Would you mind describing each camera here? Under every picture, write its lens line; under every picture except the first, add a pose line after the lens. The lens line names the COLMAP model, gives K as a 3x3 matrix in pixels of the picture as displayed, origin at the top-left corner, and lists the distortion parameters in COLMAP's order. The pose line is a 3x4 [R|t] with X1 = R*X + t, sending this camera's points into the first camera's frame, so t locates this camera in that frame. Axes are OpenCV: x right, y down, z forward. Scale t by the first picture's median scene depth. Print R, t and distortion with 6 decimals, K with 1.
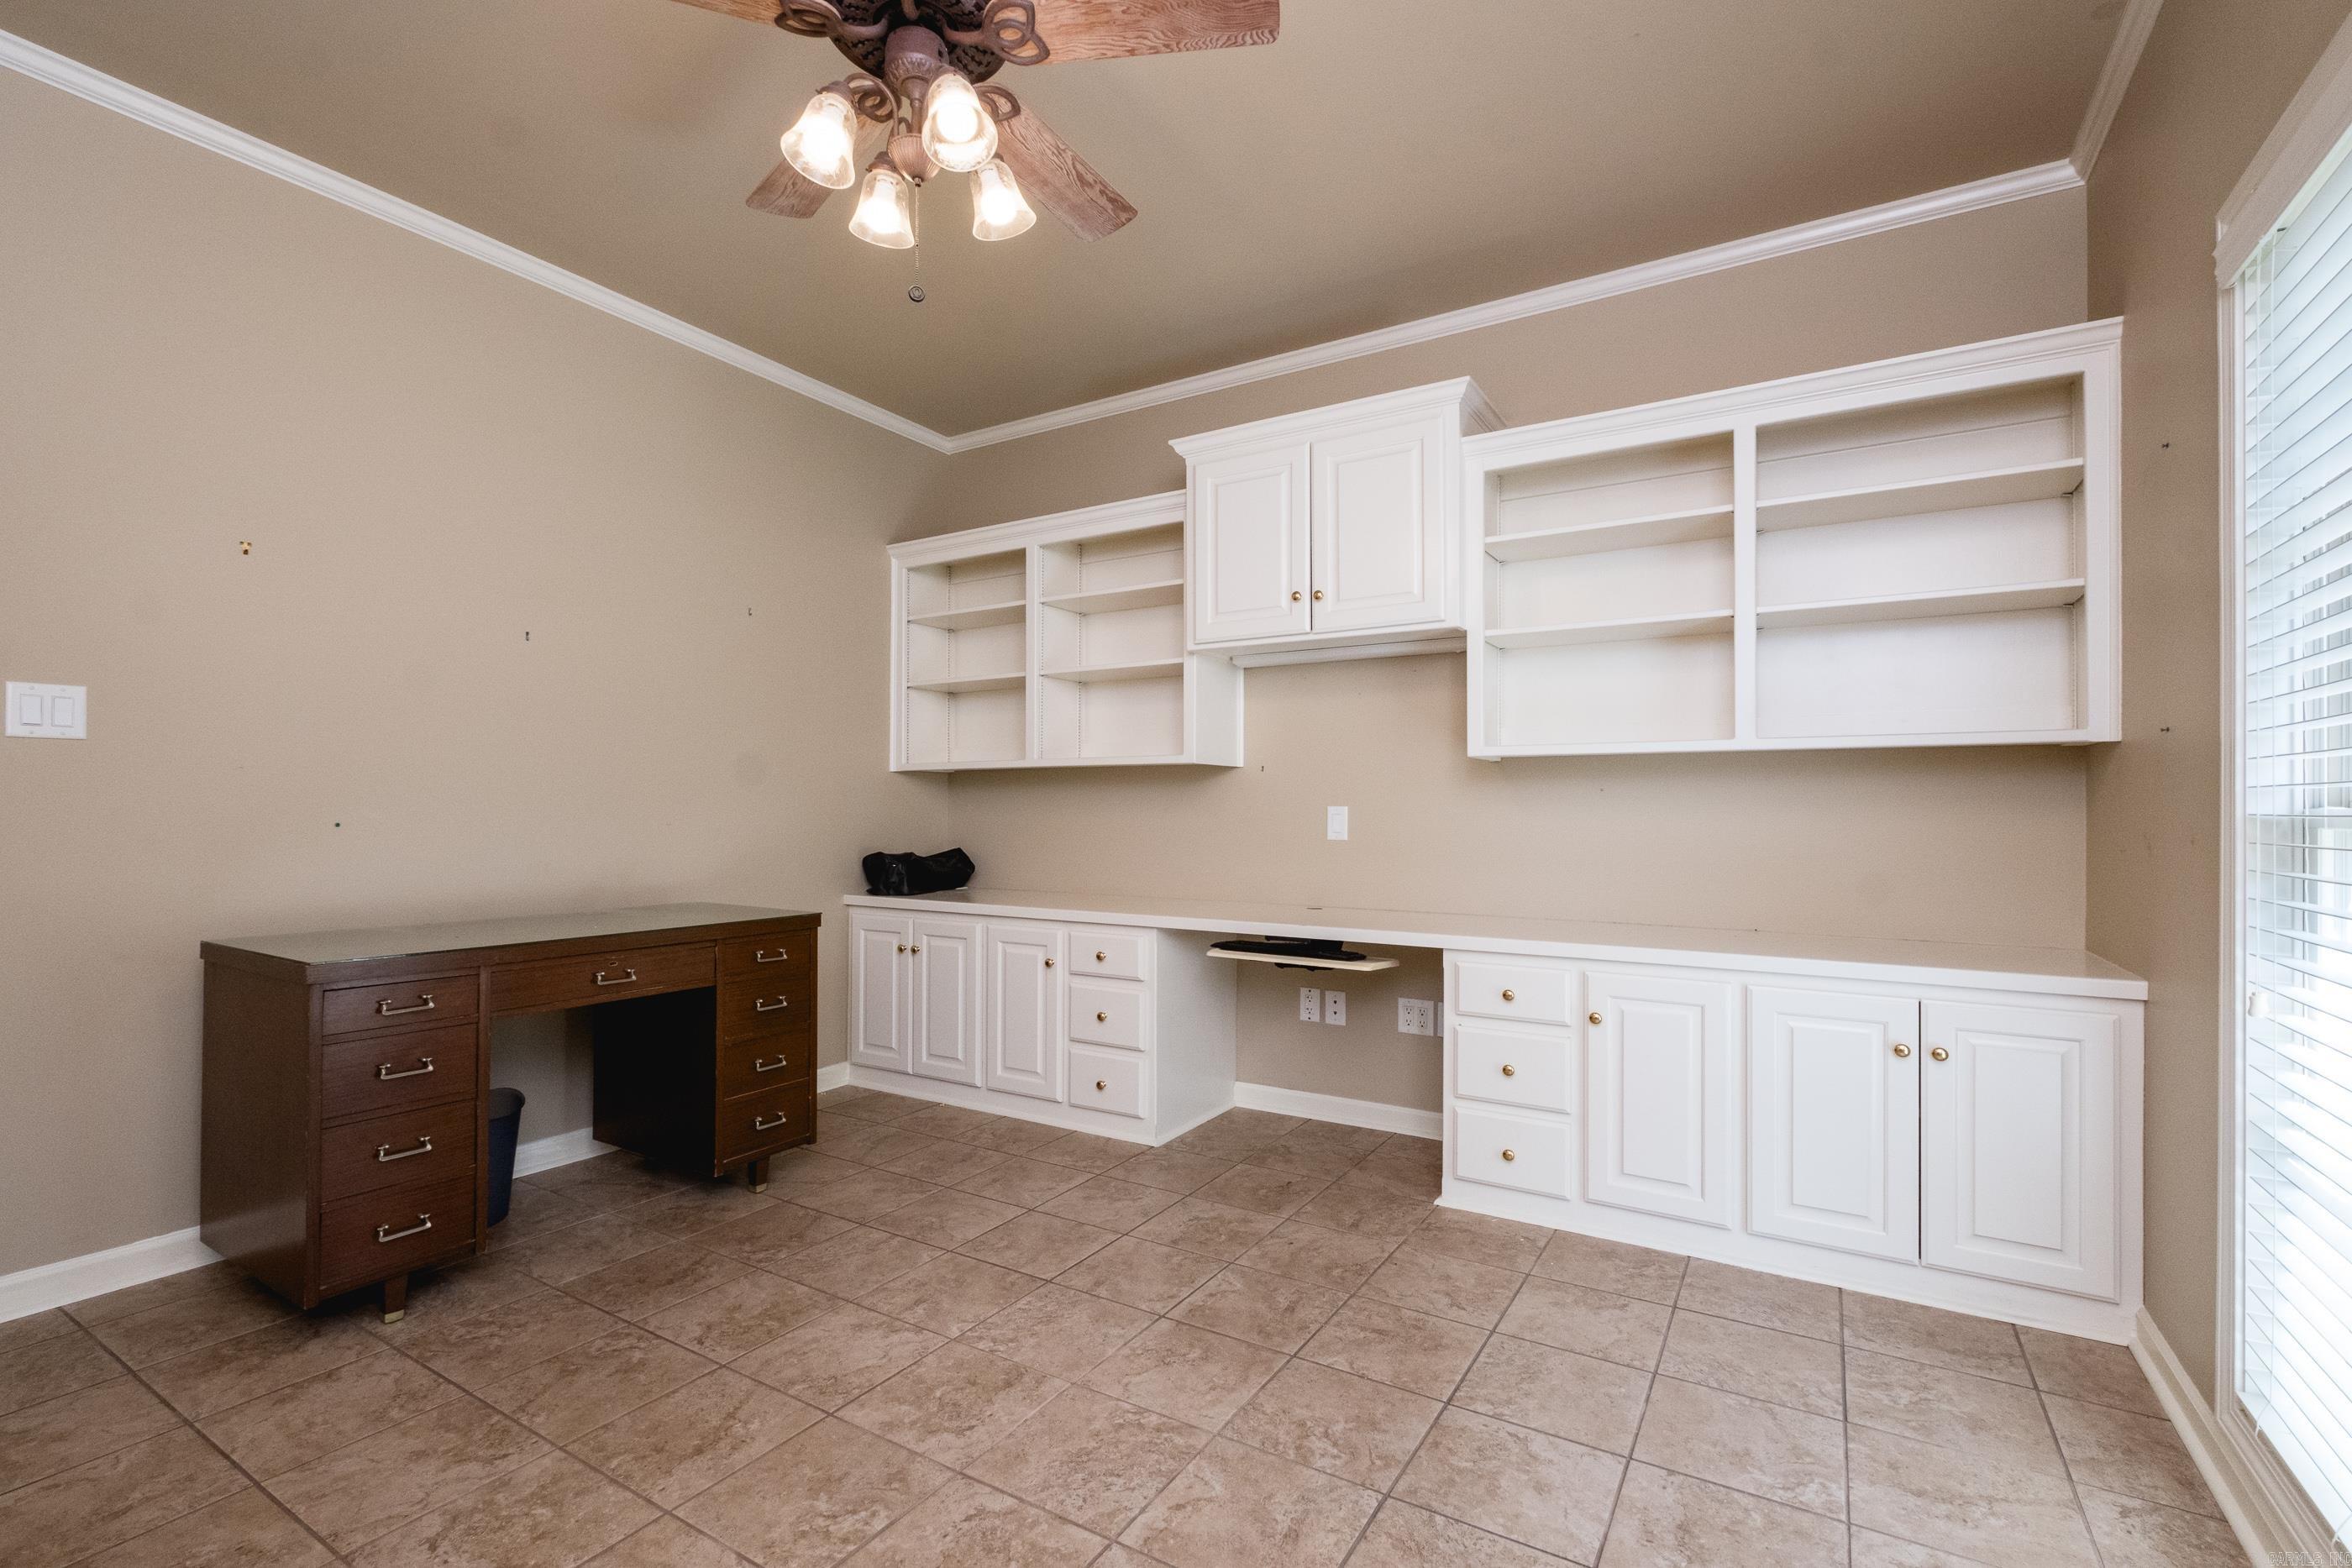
lens RADIAL K [[1041.3, 0, 1174.0], [0, 1041.3, 800.9], [0, 0, 1]] dist [0.002021, -0.000153]
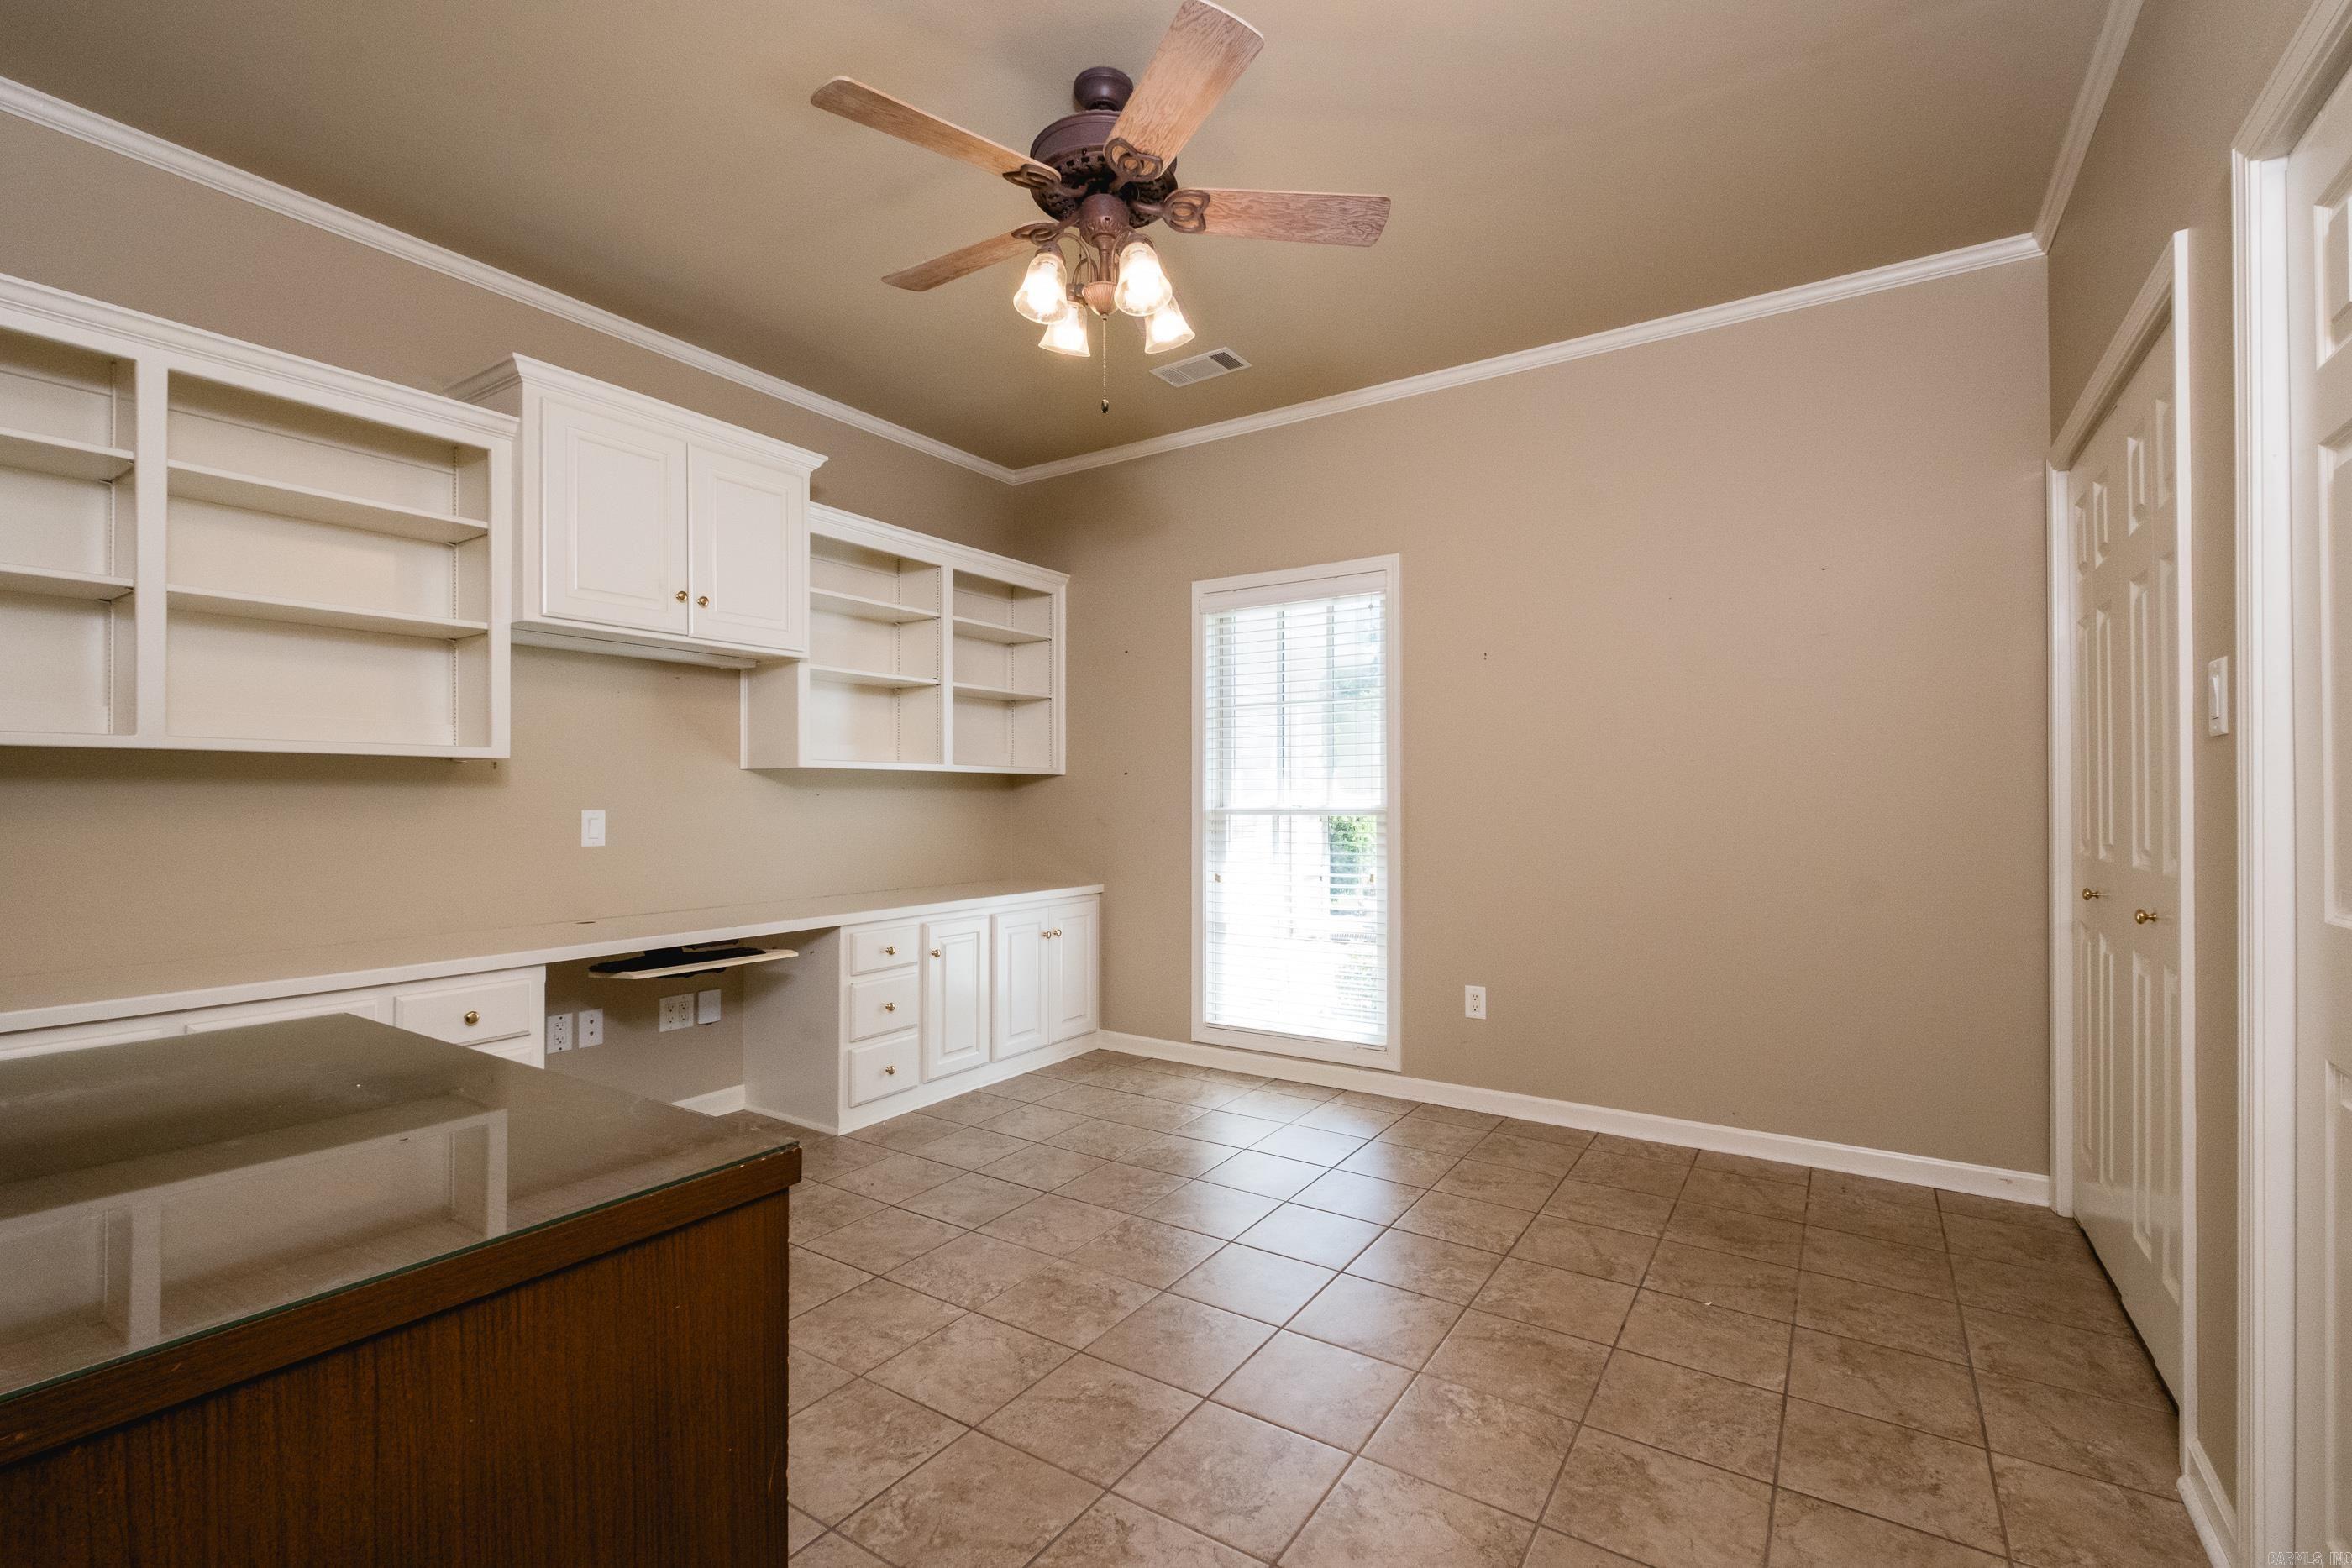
lens RADIAL K [[1041.3, 0, 1174.0], [0, 1041.3, 800.9], [0, 0, 1]] dist [0.002021, -0.000153]
pose [[0.020876, 0.004566, 0.999772, -1.025157], [0.006372, 0.999969, -0.004700, 0.006004], [-0.999762, 0.006468, 0.020846, 0.626447]]
